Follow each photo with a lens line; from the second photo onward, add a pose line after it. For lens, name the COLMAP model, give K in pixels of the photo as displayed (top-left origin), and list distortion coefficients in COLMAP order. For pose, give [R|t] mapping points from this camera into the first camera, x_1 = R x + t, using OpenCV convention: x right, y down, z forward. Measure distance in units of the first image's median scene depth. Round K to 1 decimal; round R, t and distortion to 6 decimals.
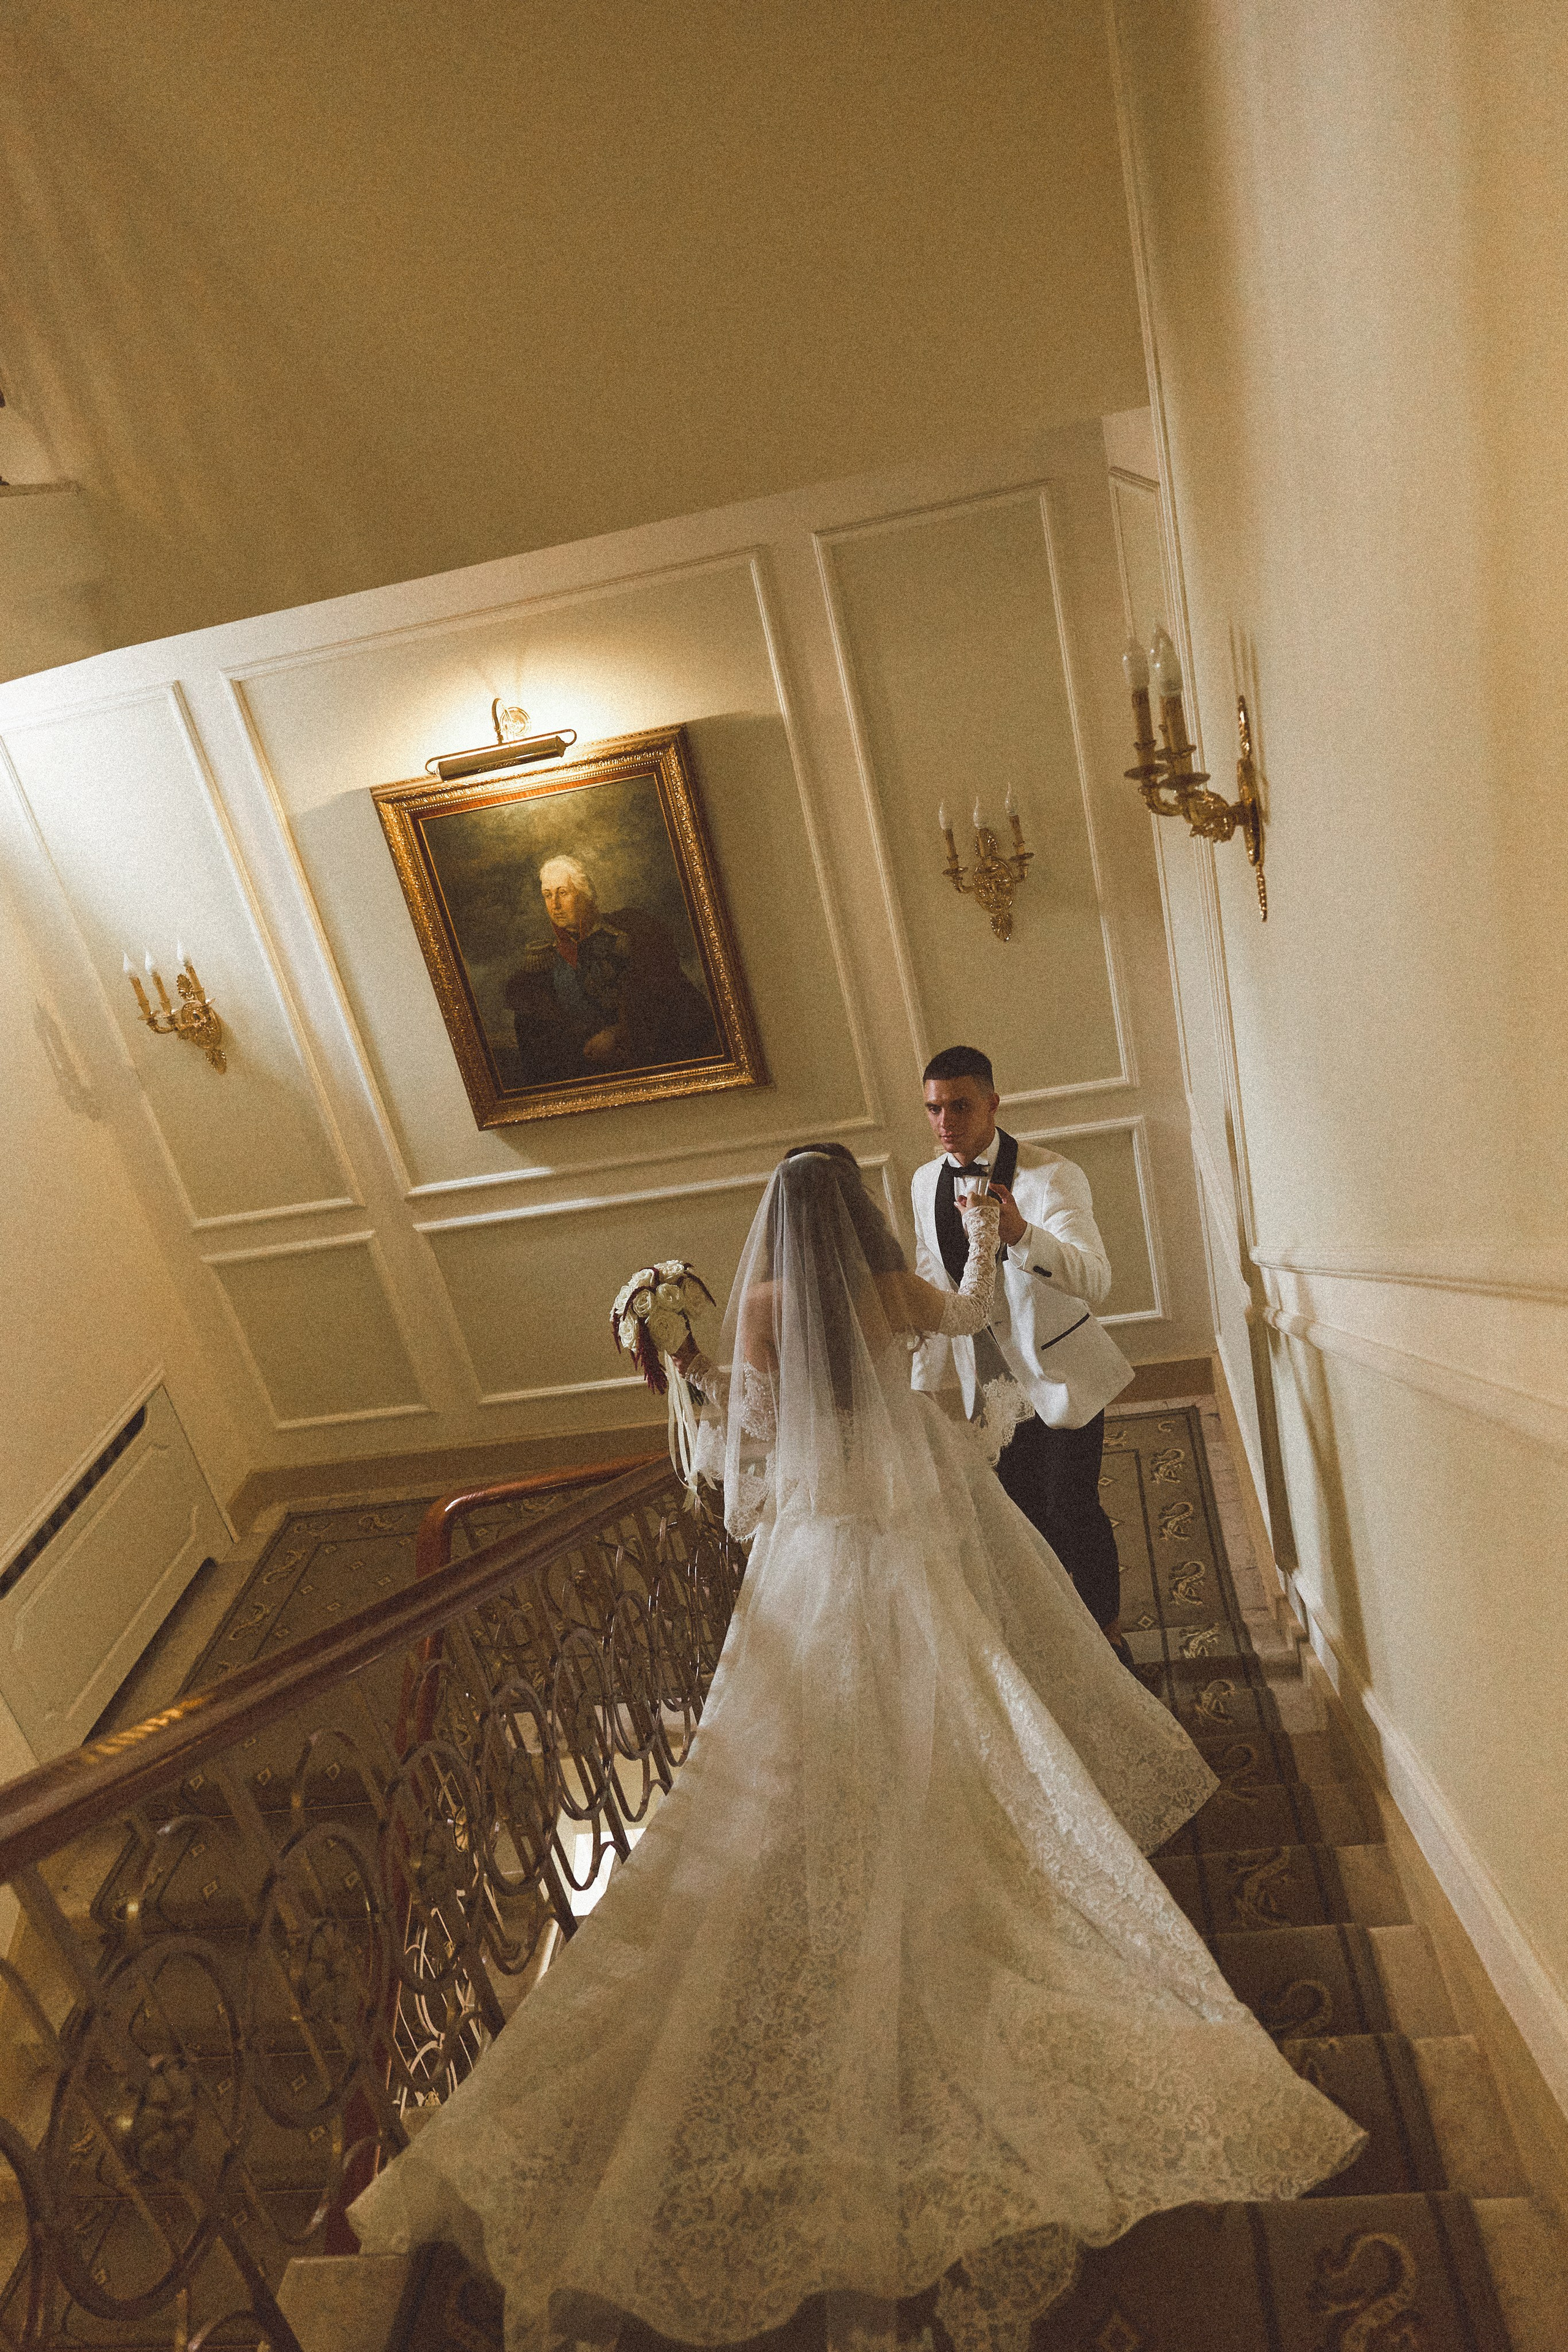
lens RADIAL K [[1629.9, 0, 775.2], [0, 1629.9, 1174.5], [0, 0, 1]] dist [-0.007747, -0.002295]
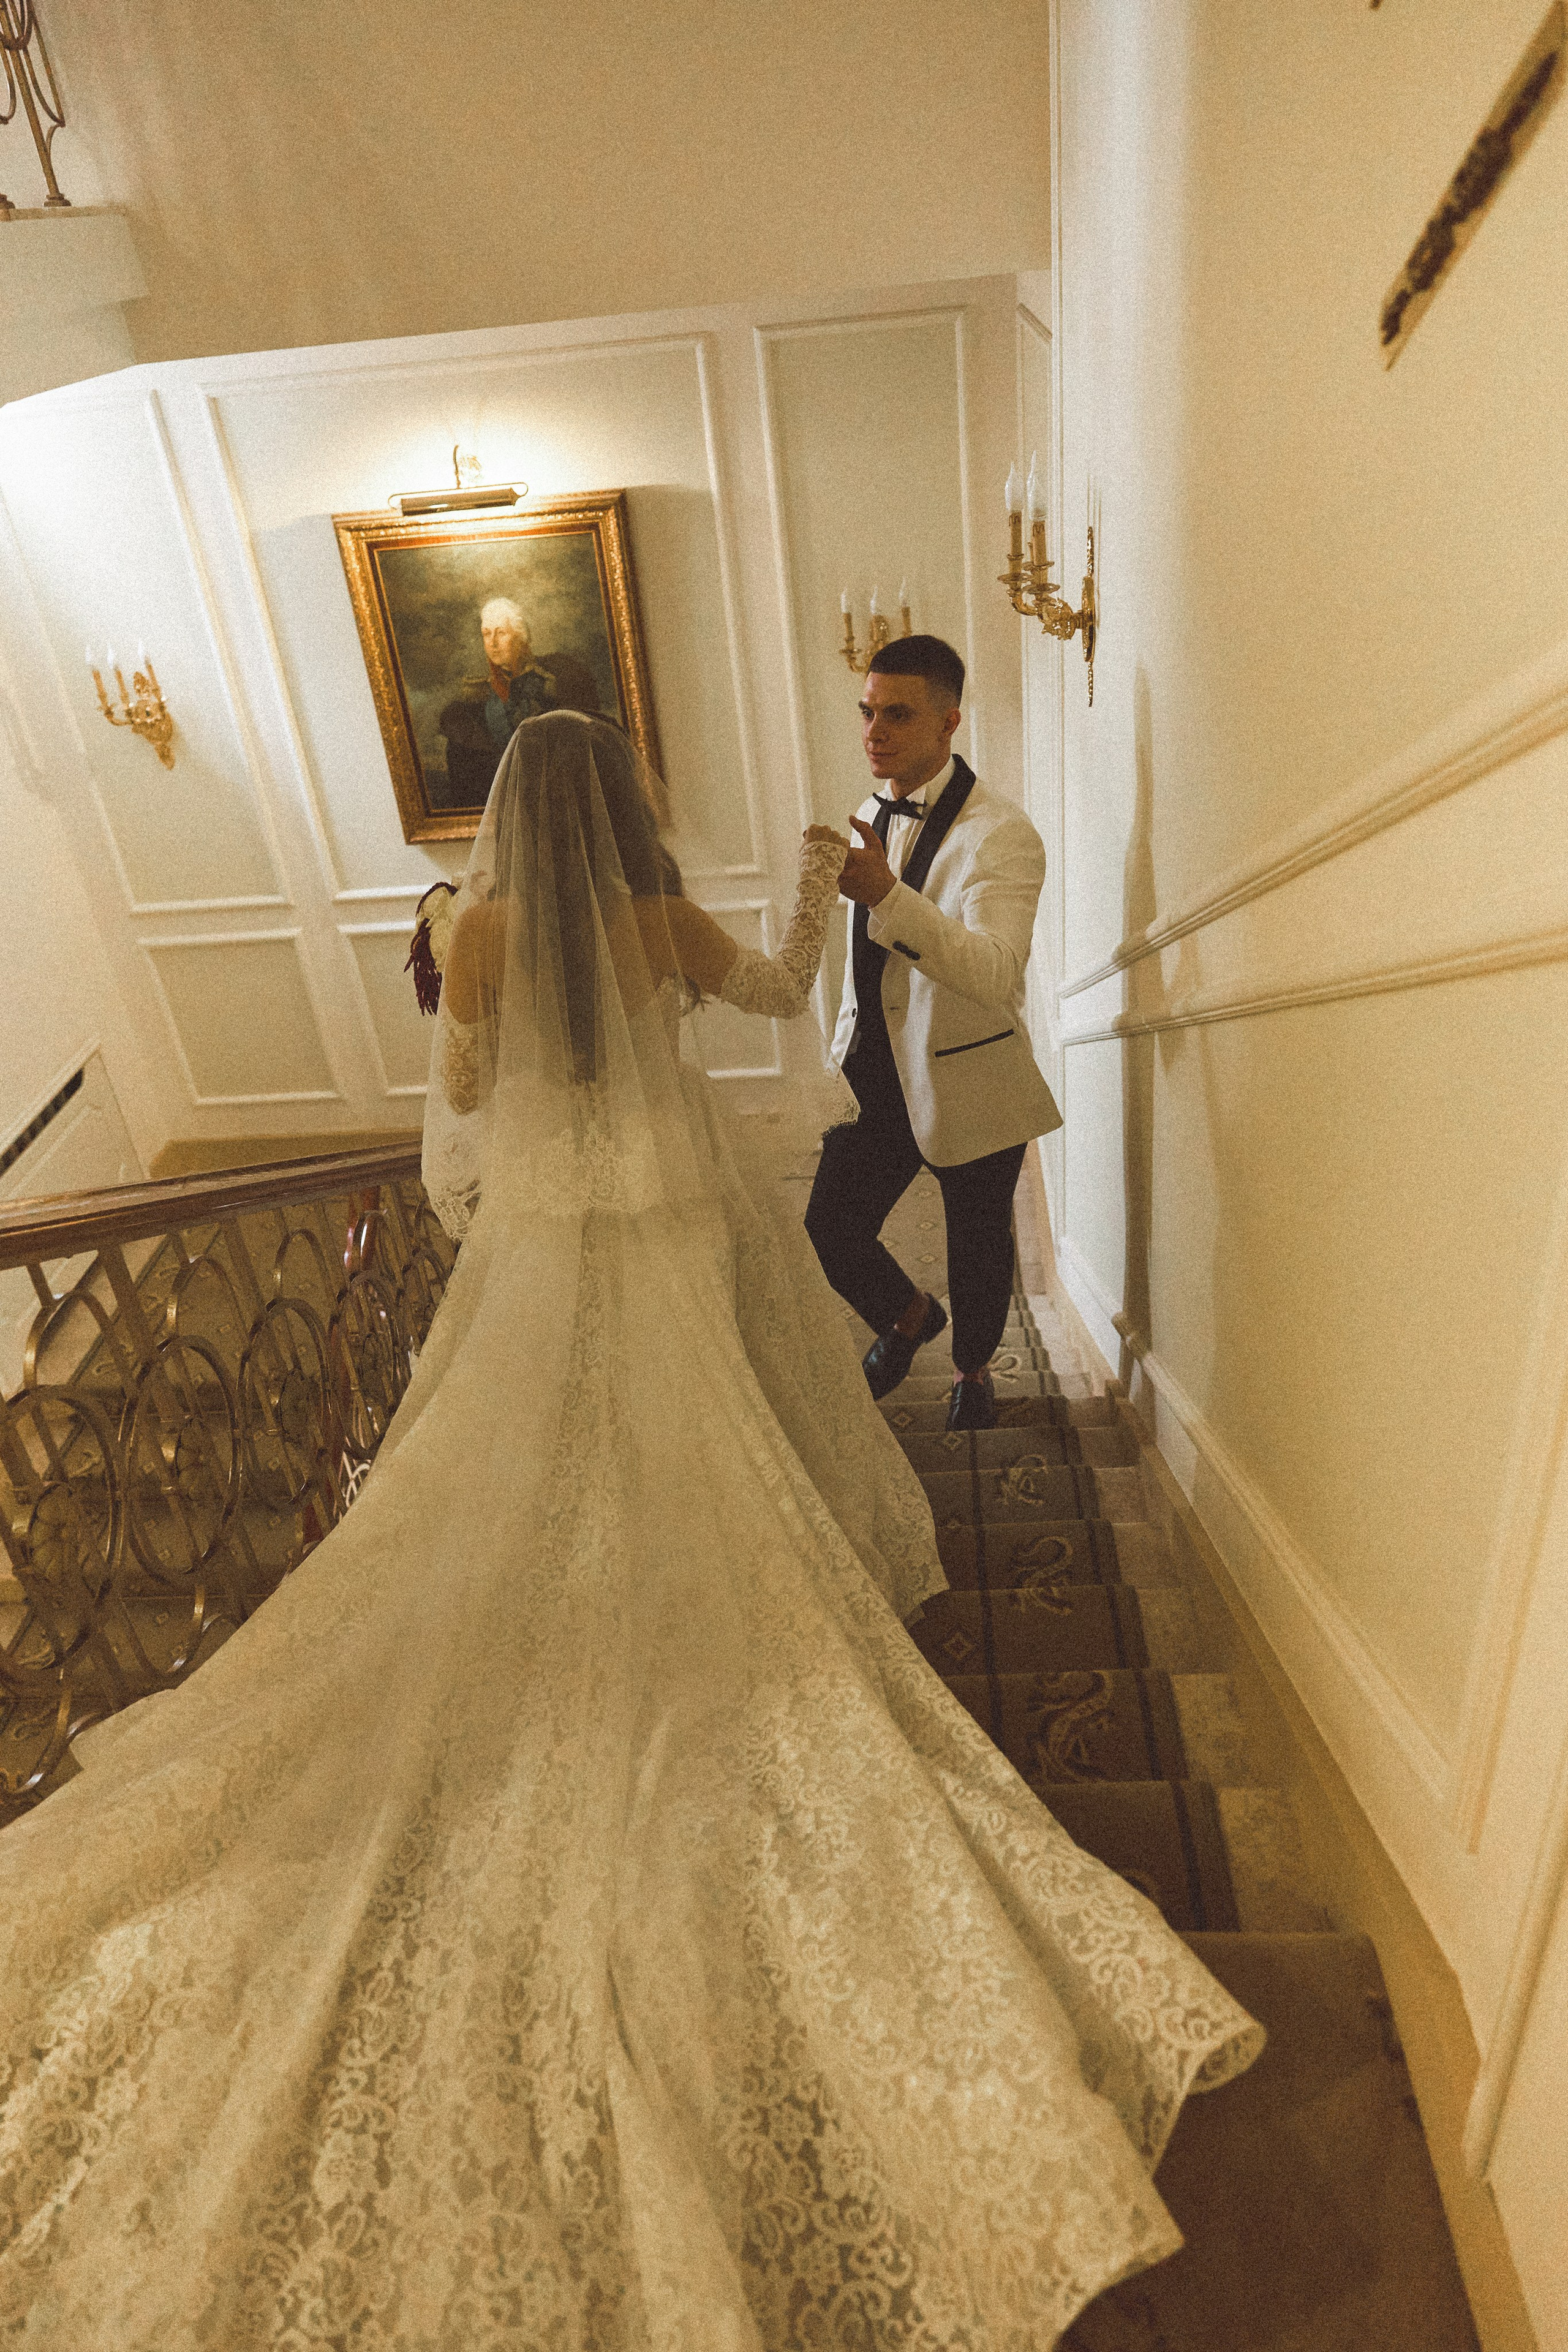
lens RADIAL K [[1621.0, 0, 789.6], [0, 1621.0, 1192.9], [0, 0, 1]] dist [-0.012513, -0.003652]
pose [[0.990901, 0.074360, 0.112188, -0.030322], [-0.088989, 0.987301, 0.131595, 0.042737], [-0.100978, -0.140381, 0.984935, -0.166302]]
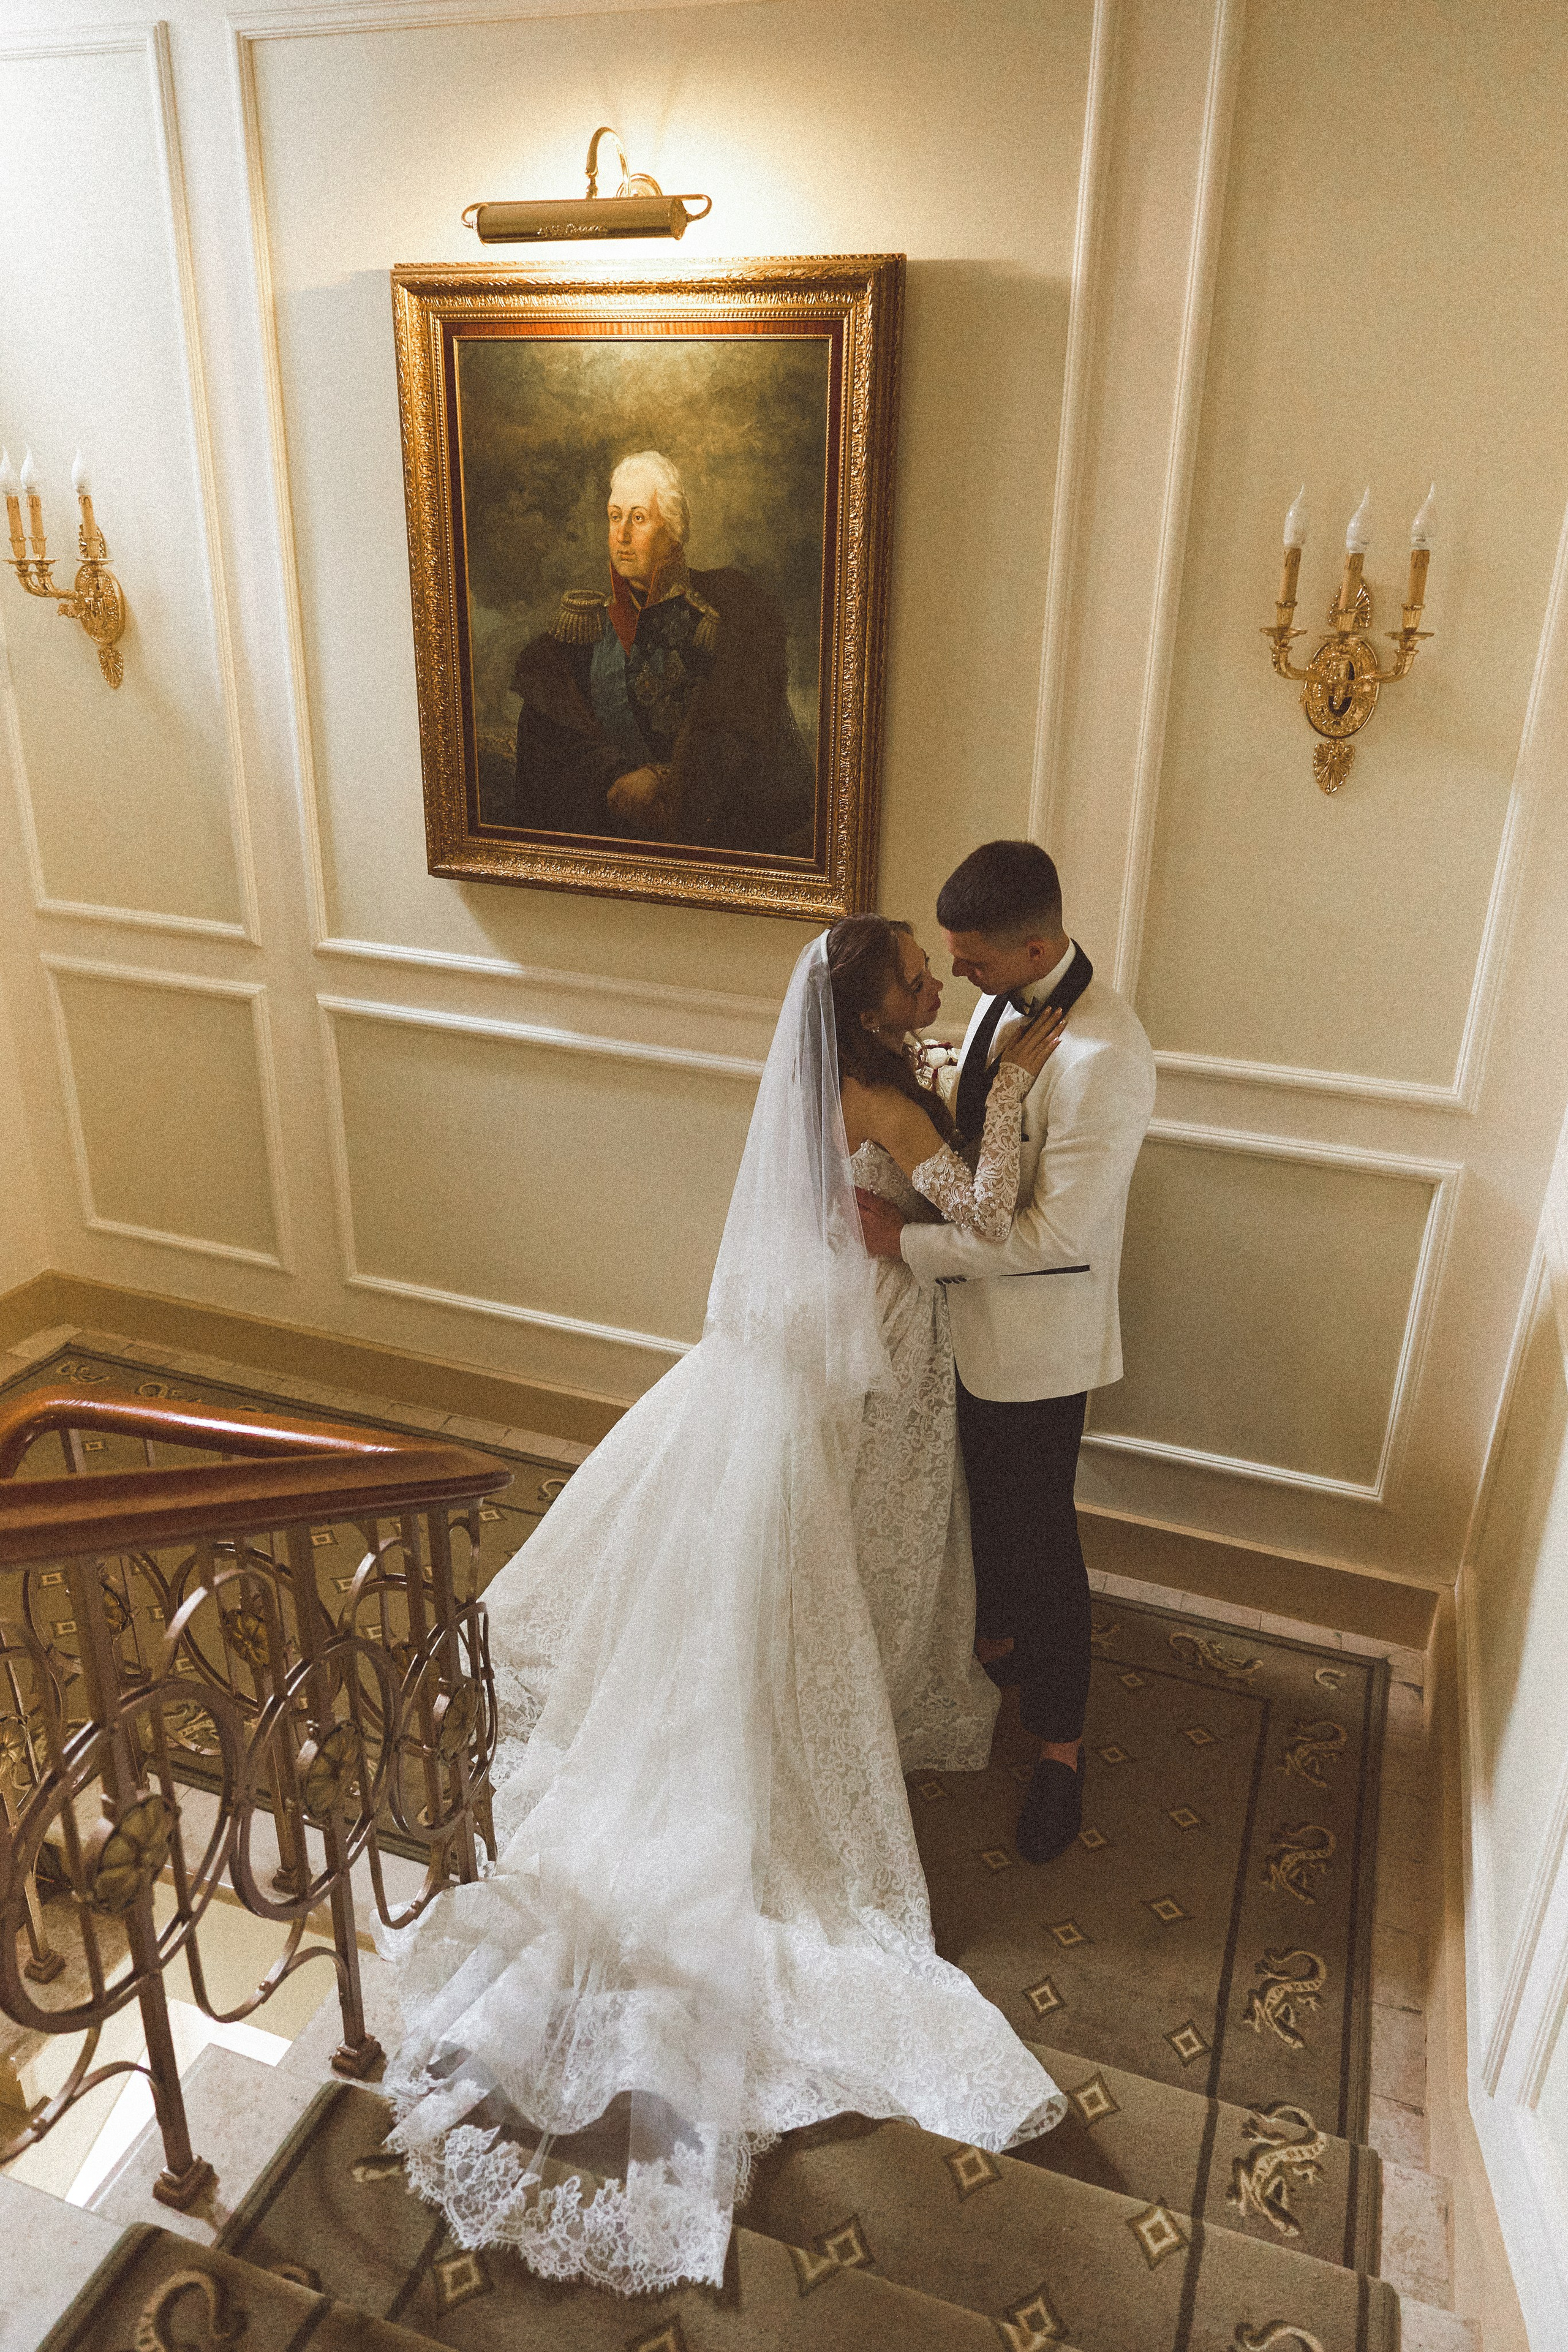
lens RADIAL K [[1629.9, 0, 775.2], [0, 1629.9, 1174.5], [0, 0, 1]] dist [-0.007747, -0.002295]
pose [[0.941896, 0.311699, -0.125199, 0.071126], [-0.311287, 0.950029, 0.023346, 0.030976], [0.126219, 0.016983, 0.991857, 0.407947]]
